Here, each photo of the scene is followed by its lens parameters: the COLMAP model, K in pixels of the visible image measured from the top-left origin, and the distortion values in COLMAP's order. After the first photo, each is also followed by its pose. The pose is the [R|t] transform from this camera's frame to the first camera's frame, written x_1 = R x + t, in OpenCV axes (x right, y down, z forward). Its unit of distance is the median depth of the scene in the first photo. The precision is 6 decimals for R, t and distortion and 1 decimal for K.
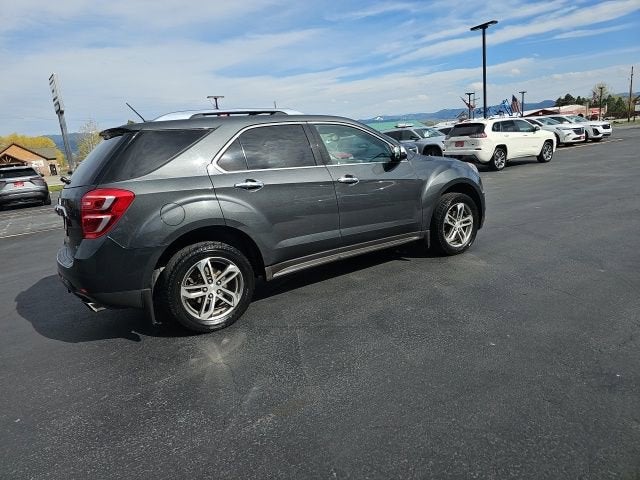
lens RADIAL K [[421.5, 0, 316.1], [0, 421.5, 236.2], [0, 0, 1]] dist [0.050651, -0.041513]
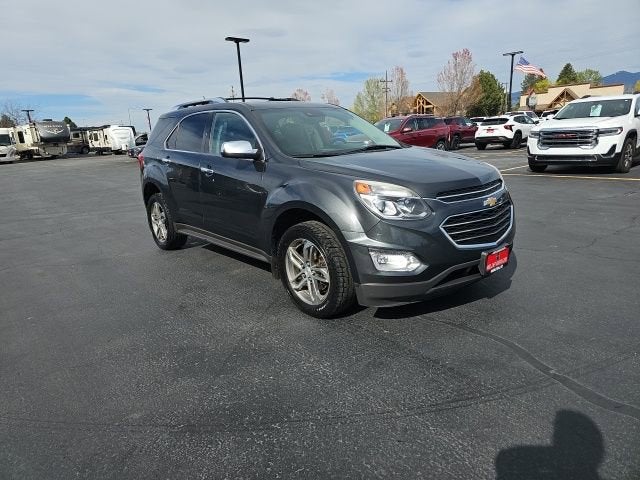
lens RADIAL K [[421.5, 0, 311.9], [0, 421.5, 233.3], [0, 0, 1]] dist [0.050622, -0.039573]
pose [[0.126357, 0.314091, -0.940947, 0.917306], [-0.159653, 0.942623, 0.293211, -0.270146], [0.979053, 0.113176, 0.169253, 0.891332]]
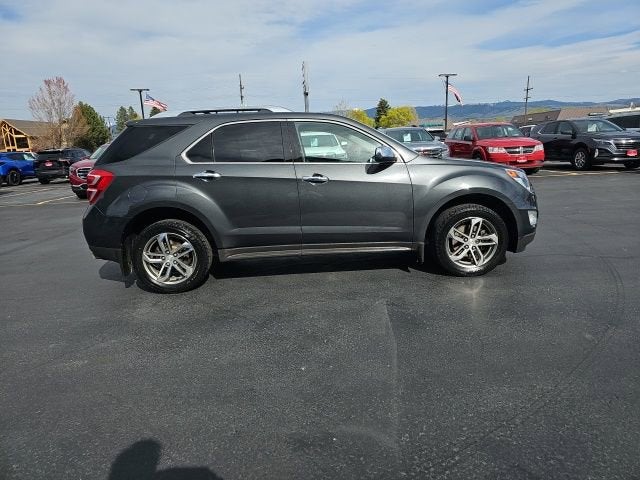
lens RADIAL K [[421.5, 0, 322.4], [0, 421.5, 233.3], [0, 0, 1]] dist [0.050622, -0.039573]
pose [[0.854122, 0.158064, -0.495471, 0.496049], [-0.136739, 0.987429, 0.079290, -0.071361], [0.501776, 0.000027, 0.864998, 0.116223]]
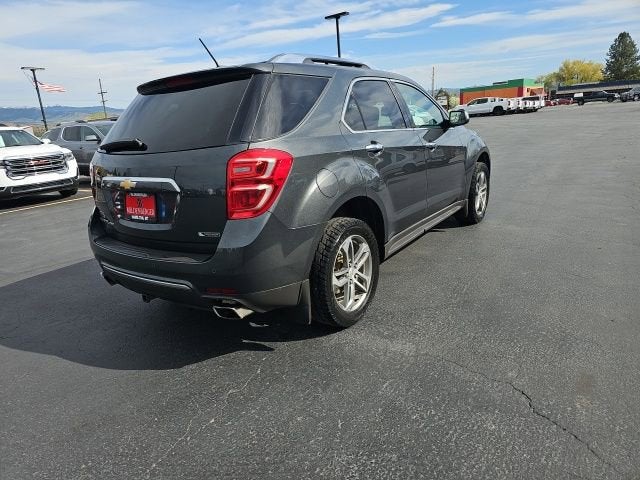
lens RADIAL K [[421.5, 0, 313.4], [0, 421.5, 239.3], [0, 0, 1]] dist [0.050651, -0.041513]
pose [[0.932083, -0.079814, 0.353344, -0.415755], [0.067556, 0.996612, 0.046913, 0.009424], [-0.355891, -0.019856, 0.934316, 0.175514]]
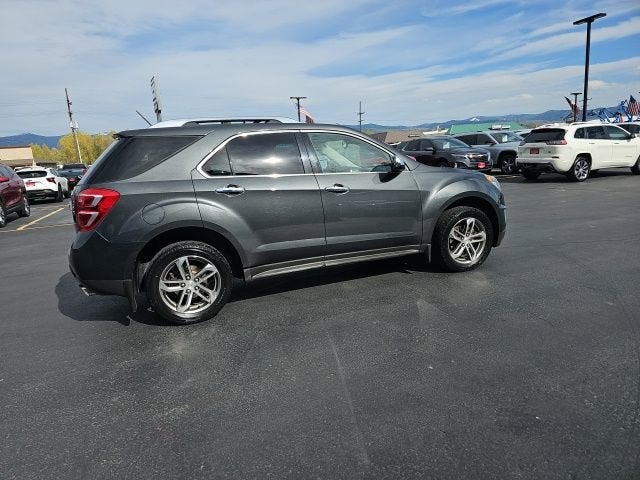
lens RADIAL K [[421.5, 0, 313.0], [0, 421.5, 244.1], [0, 0, 1]] dist [0.050622, -0.039573]
pose [[0.978496, 0.071300, -0.193549, 0.181688], [-0.067976, 0.997404, 0.023768, -0.018233], [0.194741, -0.010101, 0.980803, 0.001478]]
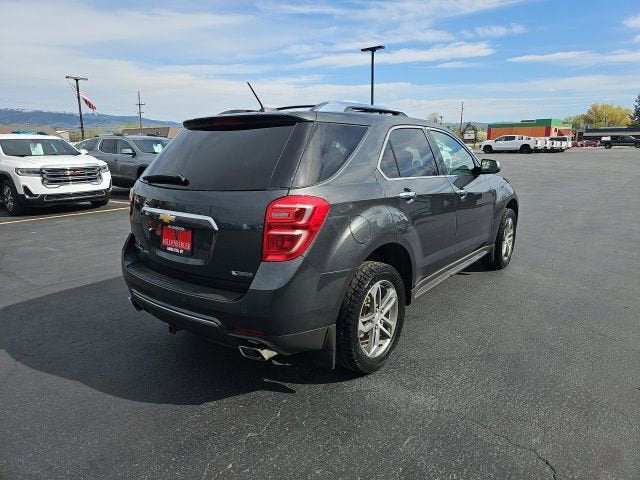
lens RADIAL K [[421.5, 0, 328.2], [0, 421.5, 232.3], [0, 0, 1]] dist [0.050651, -0.041513]
pose [[0.939700, 0.012424, 0.341774, -0.429405], [-0.005829, 0.999777, -0.020318, -0.019104], [-0.341950, 0.017100, 0.939563, 0.172472]]
